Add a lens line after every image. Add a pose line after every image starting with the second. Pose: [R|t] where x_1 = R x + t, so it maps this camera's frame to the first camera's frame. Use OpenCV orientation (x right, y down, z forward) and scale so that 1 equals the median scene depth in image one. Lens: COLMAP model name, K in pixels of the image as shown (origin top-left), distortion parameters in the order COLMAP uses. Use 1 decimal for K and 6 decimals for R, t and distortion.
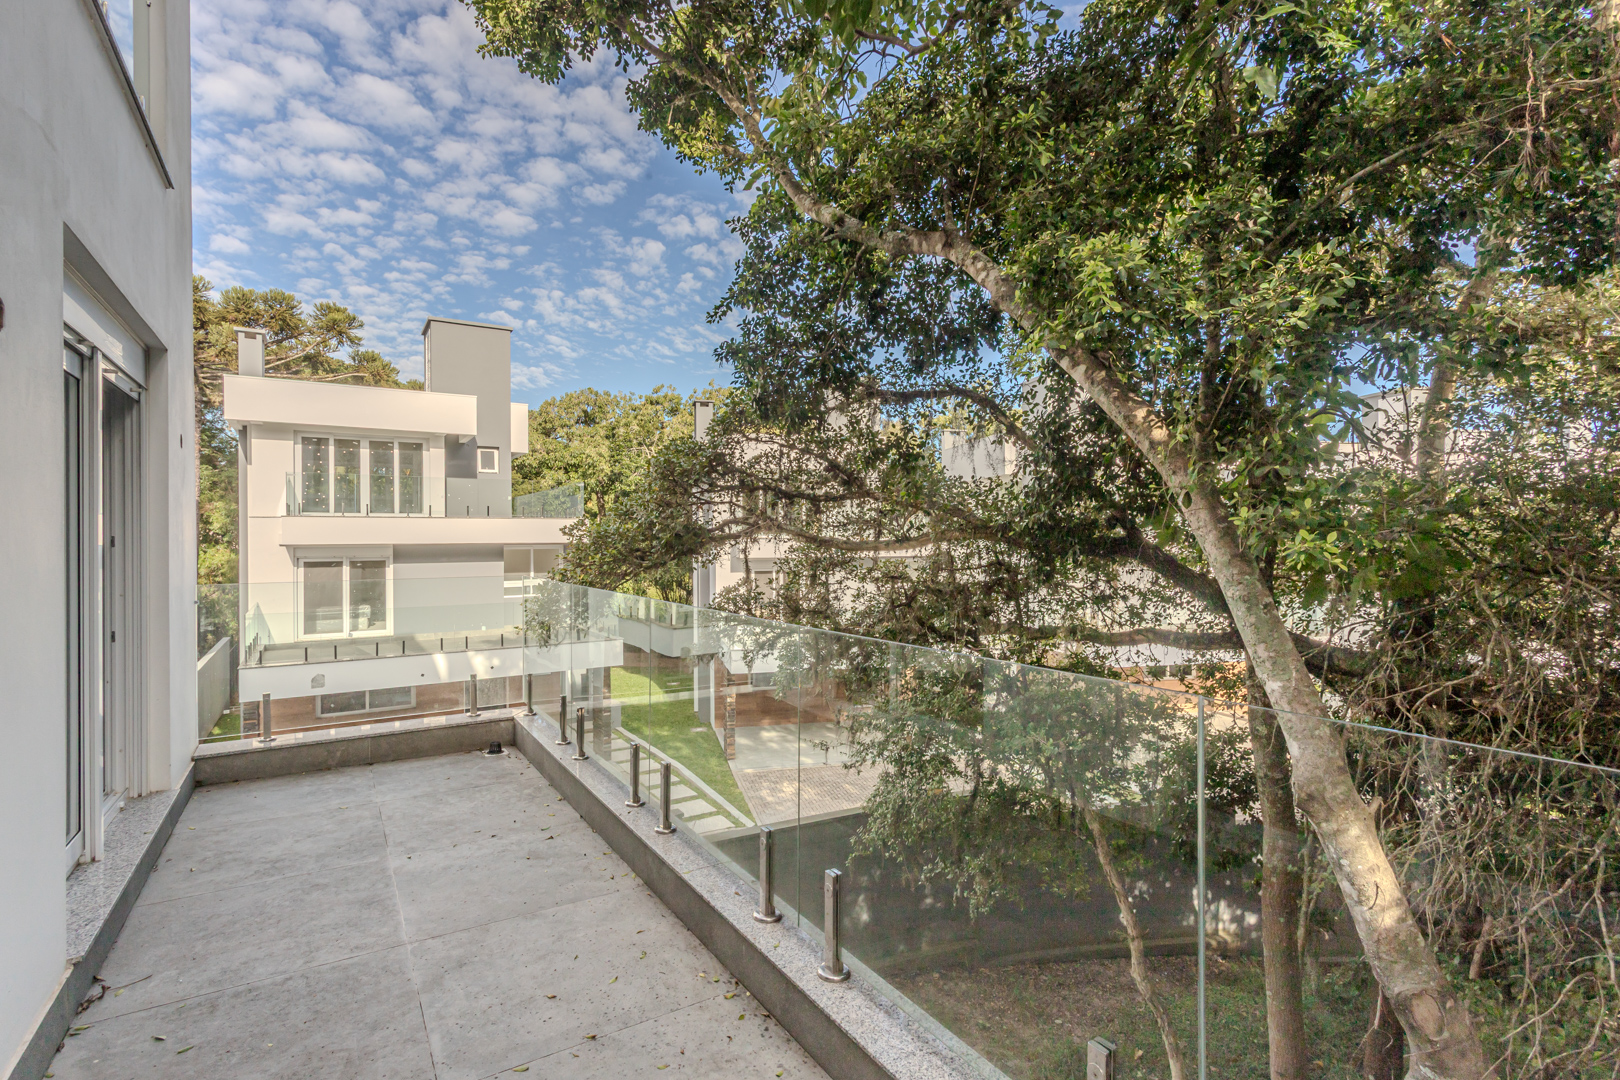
lens RADIAL K [[781.1, 0, 810.0], [0, 781.1, 540.0], [0, 0, 1]] dist [0.042110, -0.016906]
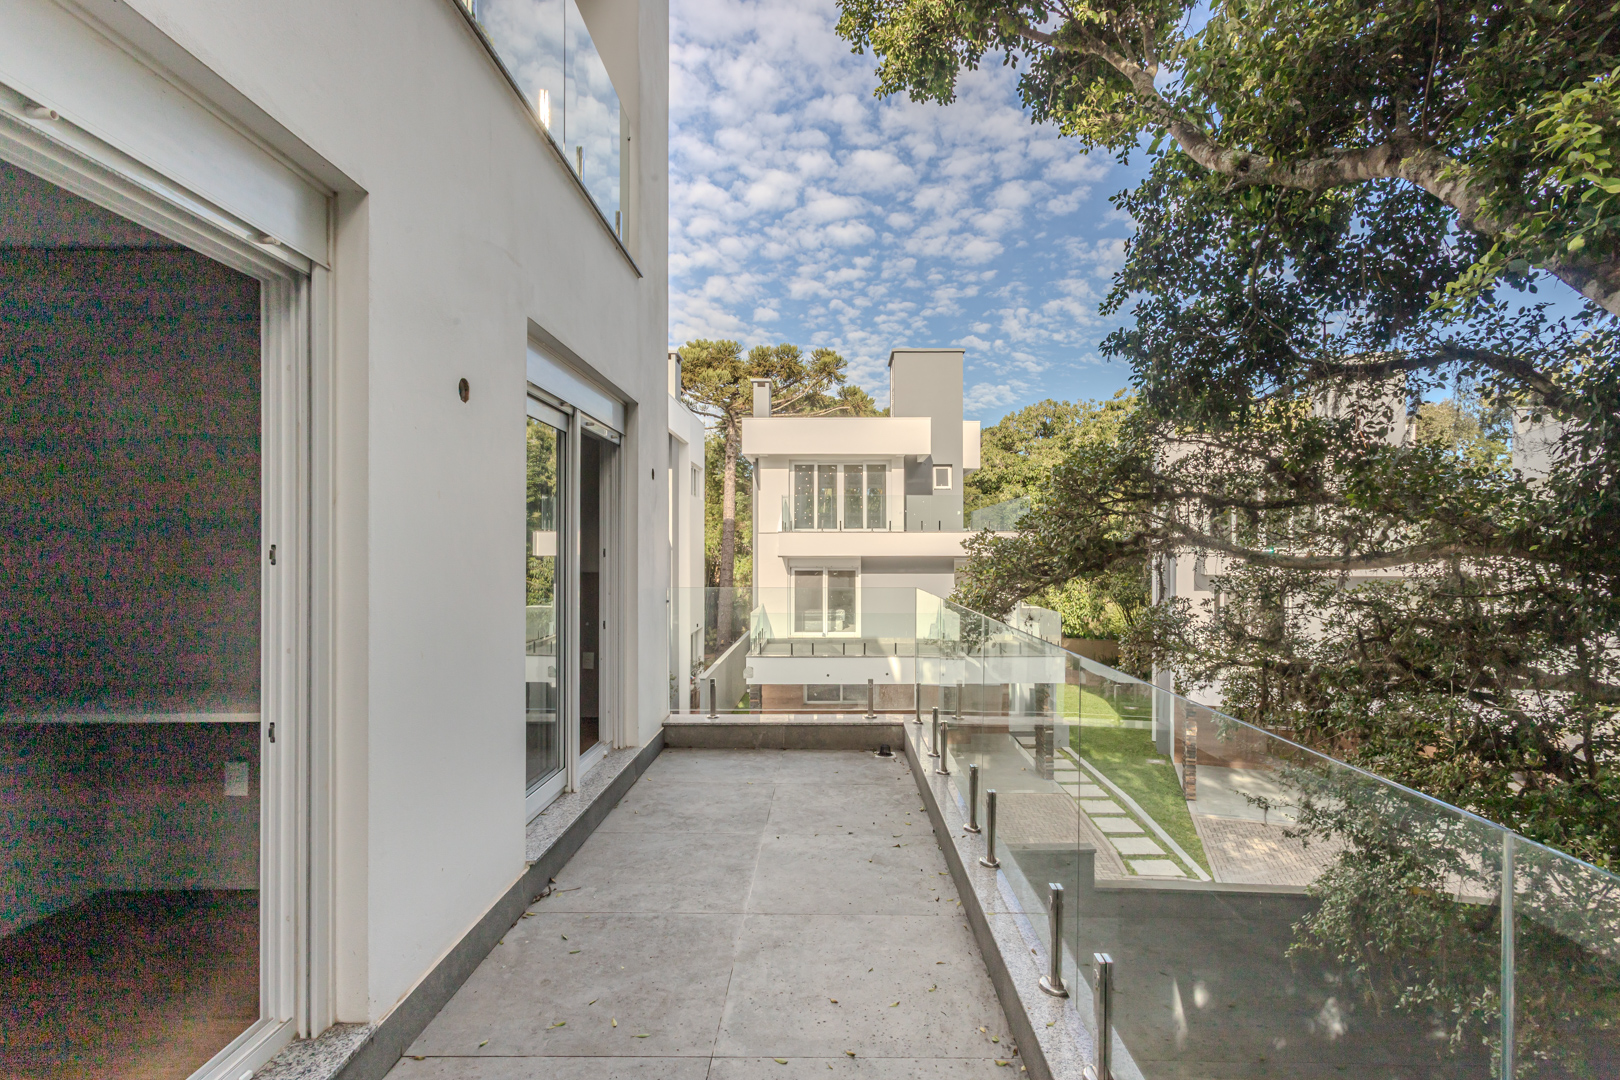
lens RADIAL K [[792.8, 0, 816.0], [0, 792.8, 546.1], [0, 0, 1]] dist [-0.019512, 0.024417]
pose [[0.845774, -0.000113, -0.533541, 0.066733], [-0.004794, 0.999958, -0.007811, -0.000104], [0.533520, 0.009164, 0.845738, 0.042776]]
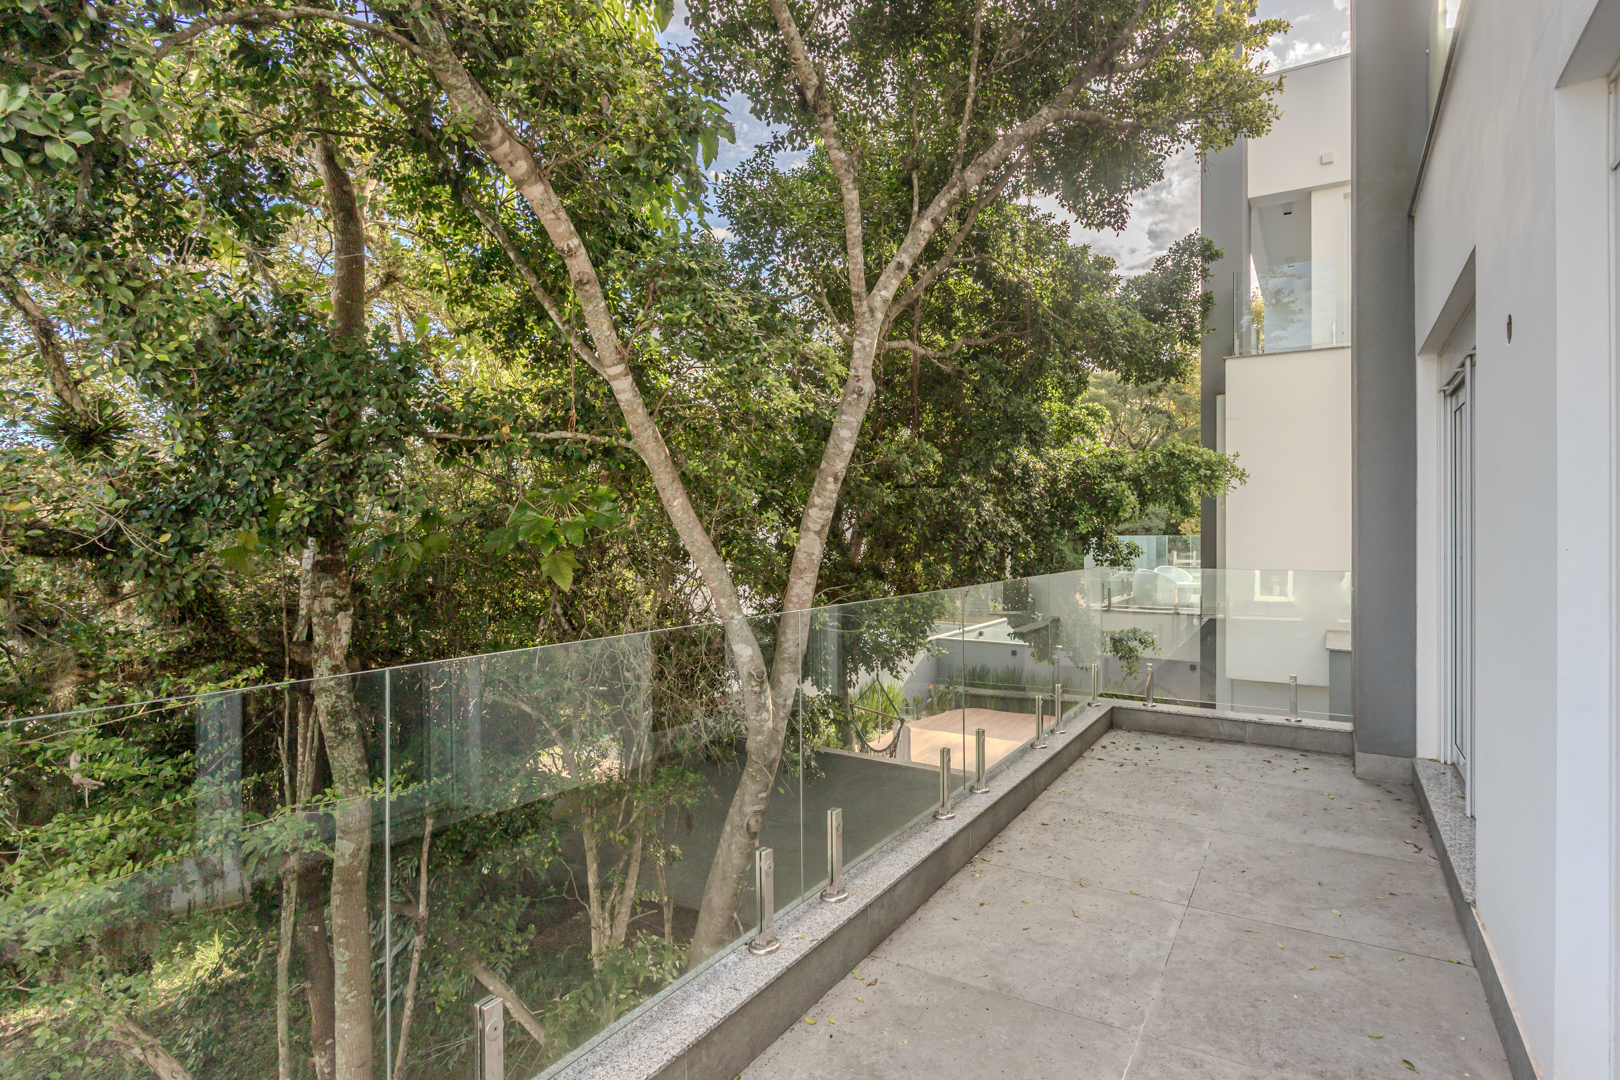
lens RADIAL K [[764.1, 0, 810.0], [0, 764.1, 540.0], [0, 0, 1]] dist [0.000214, 0.000976]
pose [[-0.408792, -0.001873, 0.912626, -0.427743], [-0.000888, 0.999998, 0.001654, -0.003620], [-0.912627, -0.000135, -0.408793, 0.642012]]
